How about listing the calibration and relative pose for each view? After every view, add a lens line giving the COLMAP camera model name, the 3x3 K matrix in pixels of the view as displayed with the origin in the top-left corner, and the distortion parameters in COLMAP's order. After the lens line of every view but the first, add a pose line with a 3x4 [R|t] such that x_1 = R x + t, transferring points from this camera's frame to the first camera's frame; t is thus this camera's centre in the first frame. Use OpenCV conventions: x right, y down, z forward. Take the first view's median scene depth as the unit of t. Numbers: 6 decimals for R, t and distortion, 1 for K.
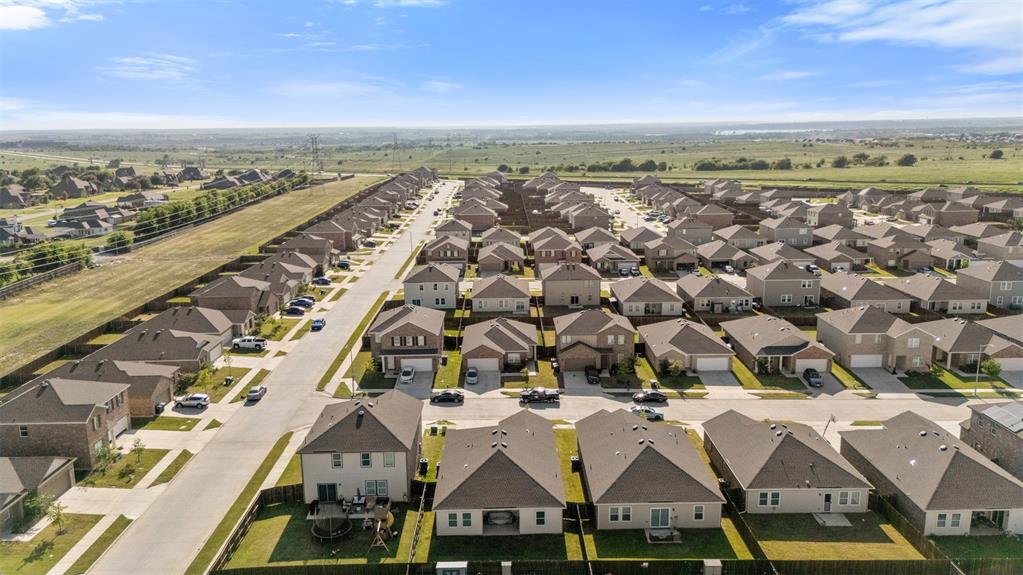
lens RADIAL K [[760.3, 0, 511.5], [0, 760.3, 287.5], [0, 0, 1]] dist [0.083817, -0.091136]
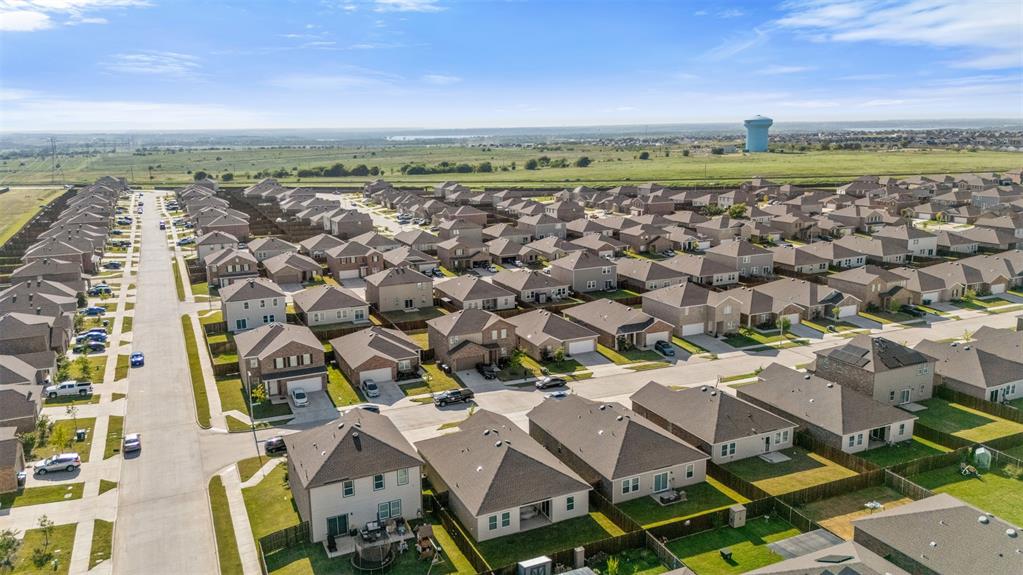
lens RADIAL K [[760.3, 0, 511.5], [0, 760.3, 287.5], [0, 0, 1]] dist [0.083817, -0.091136]
pose [[0.912022, -0.084573, 0.401326, -0.257149], [0.087342, 0.996113, 0.011429, -0.005758], [-0.400733, 0.024629, 0.915864, 0.044390]]
